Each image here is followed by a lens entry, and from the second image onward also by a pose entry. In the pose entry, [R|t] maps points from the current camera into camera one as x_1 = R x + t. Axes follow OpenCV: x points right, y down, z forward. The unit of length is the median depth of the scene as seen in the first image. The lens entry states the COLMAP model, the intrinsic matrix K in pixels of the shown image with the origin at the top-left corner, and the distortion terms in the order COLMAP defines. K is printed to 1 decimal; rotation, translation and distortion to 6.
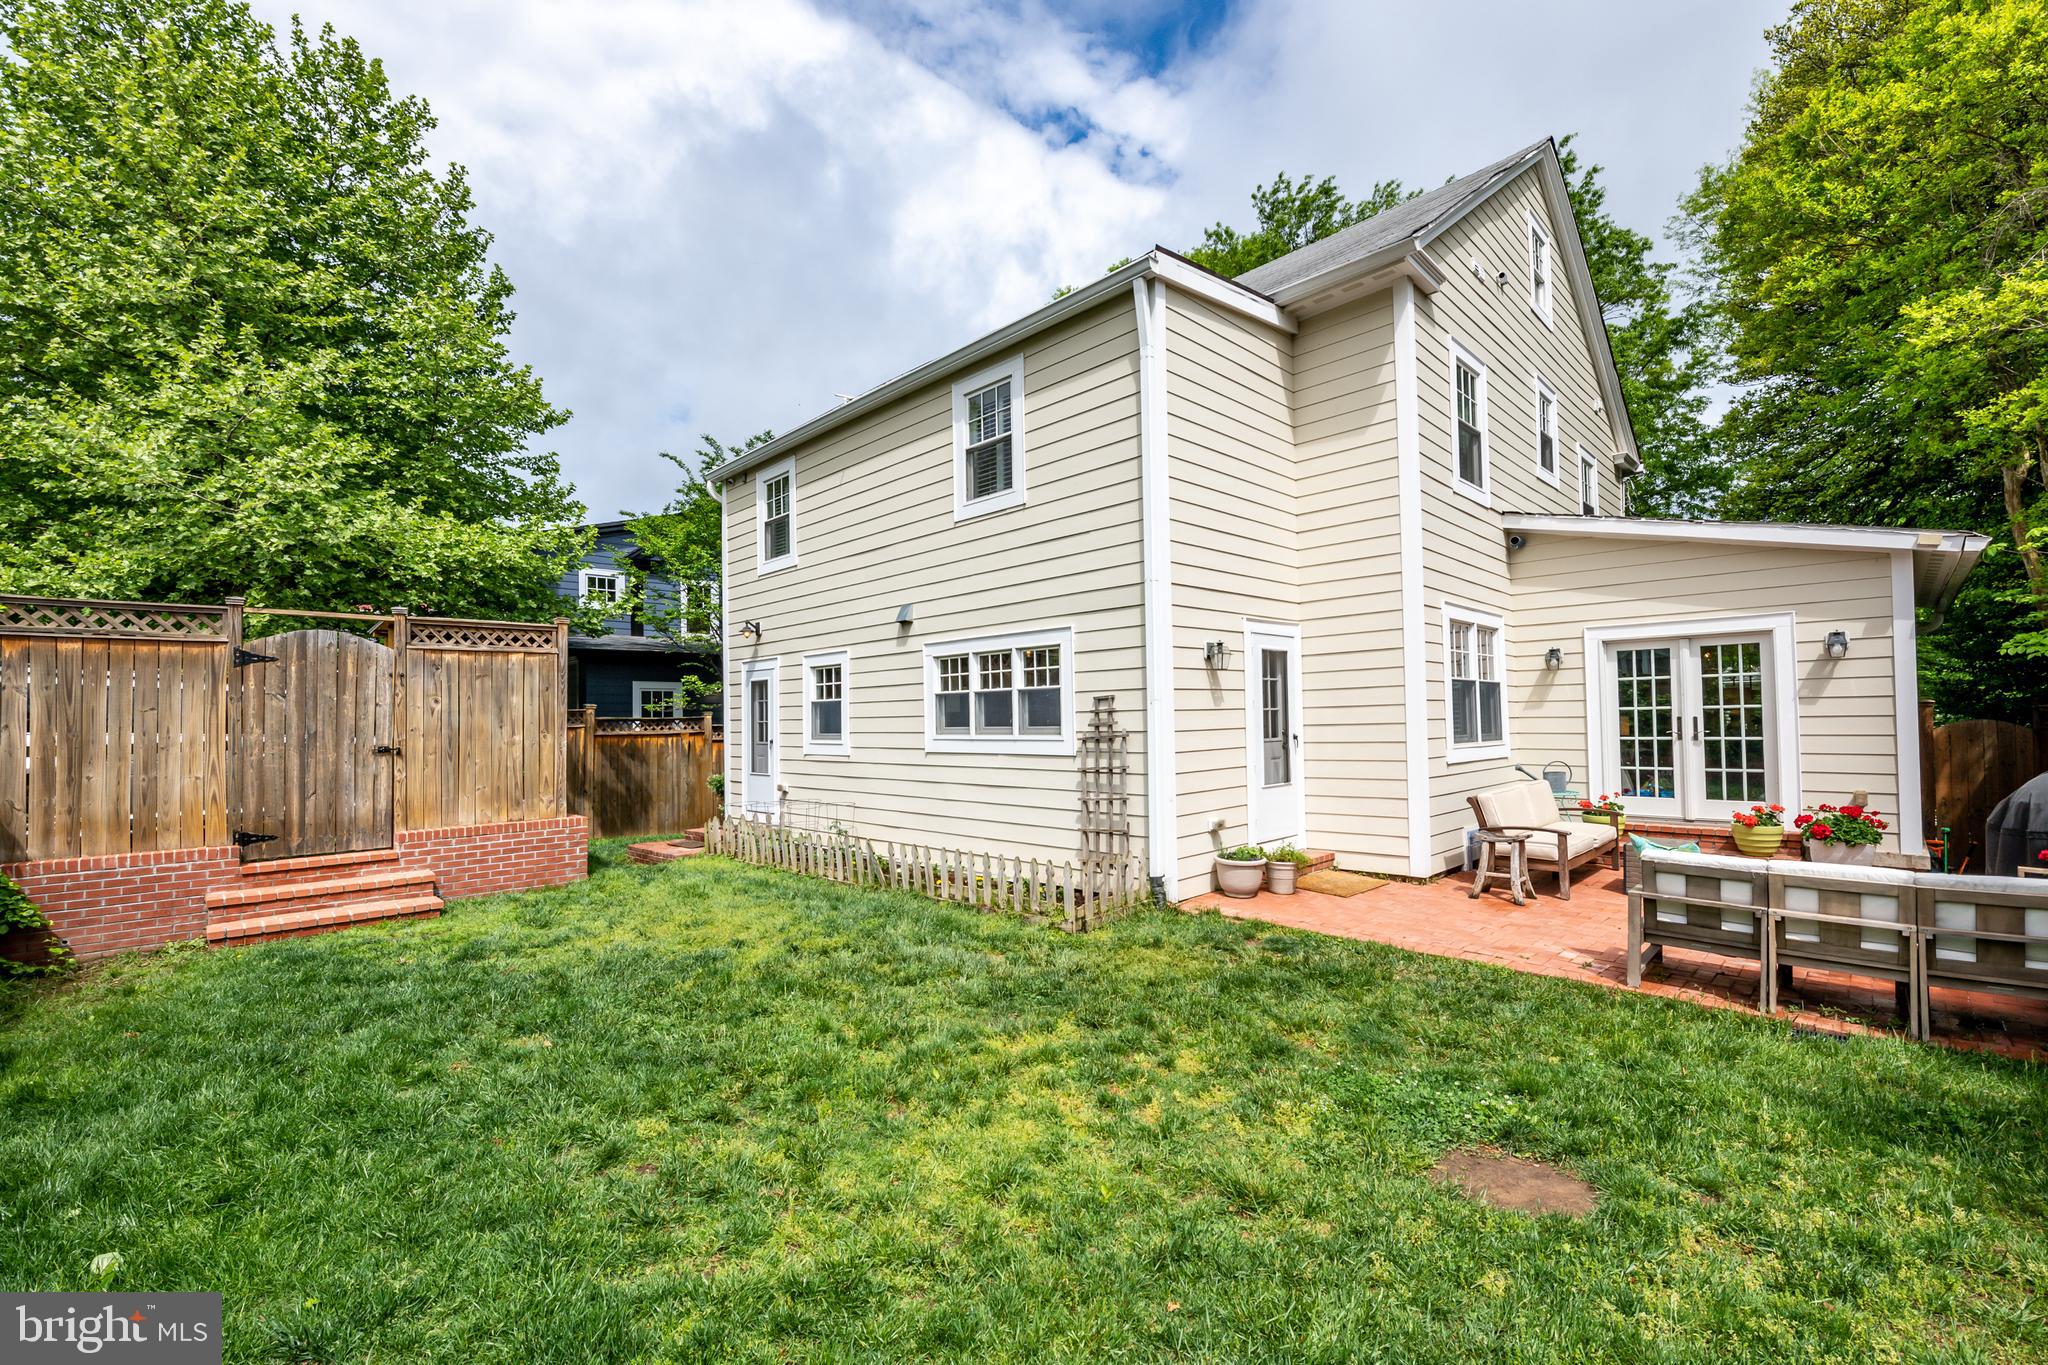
lens RADIAL K [[859.8, 0, 1015.7], [0, 859.8, 697.9], [0, 0, 1]] dist [-0.011535, -0.001270]
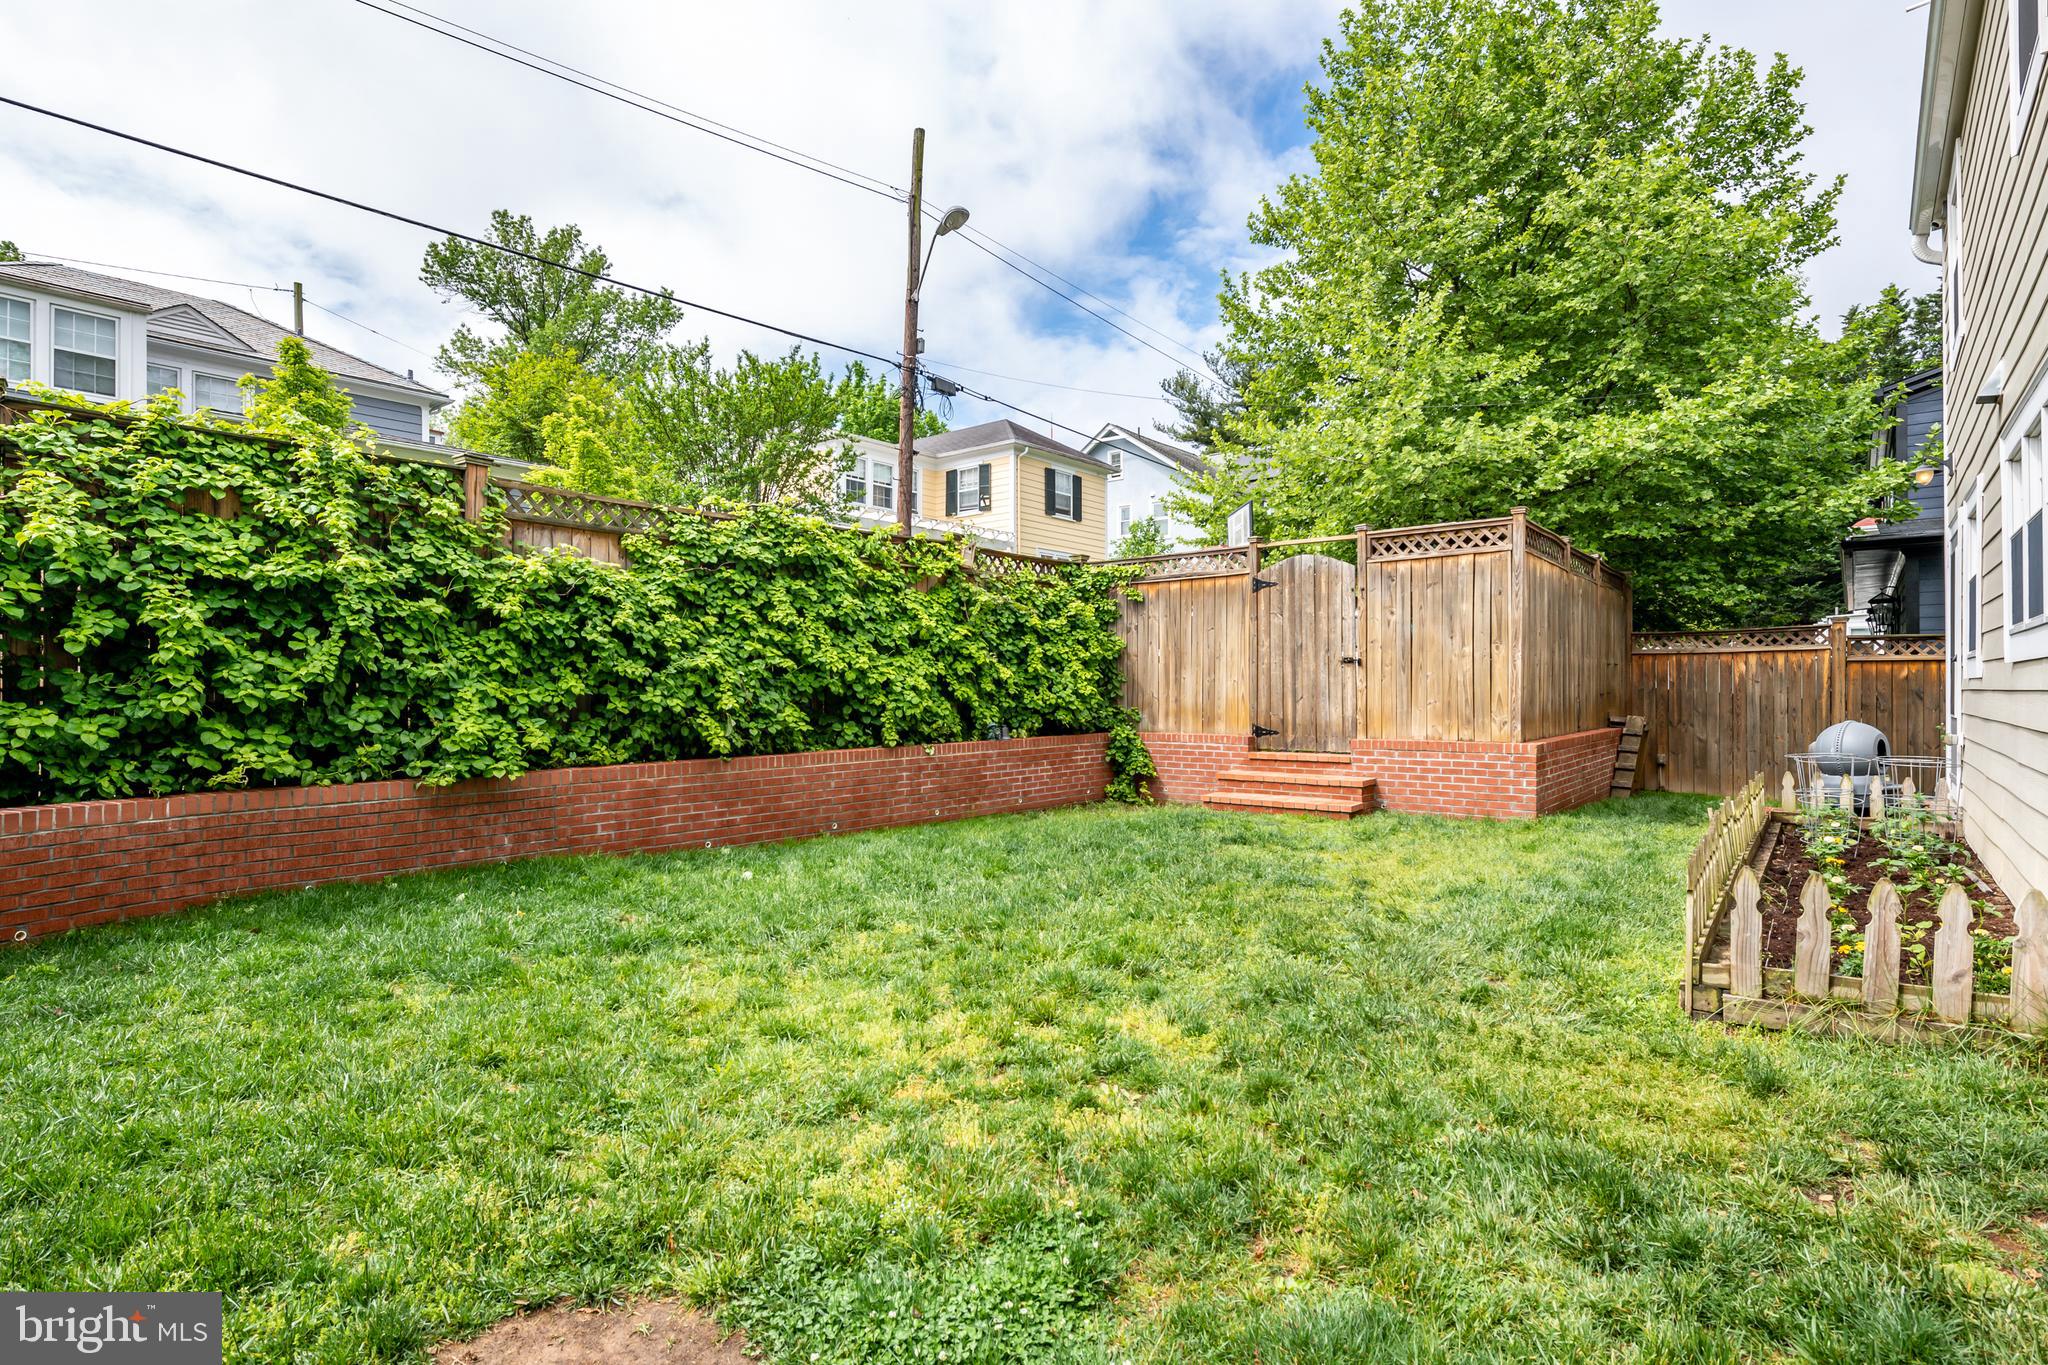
lens RADIAL K [[992.6, 0, 1023.6], [0, 992.6, 683.8], [0, 0, 1]] dist [-0.006379, -0.000199]
pose [[0.094654, 0.009448, -0.995465, 0.450578], [0.023969, 0.999643, 0.011767, 0.064957], [0.995222, -0.024974, 0.094394, 0.474076]]
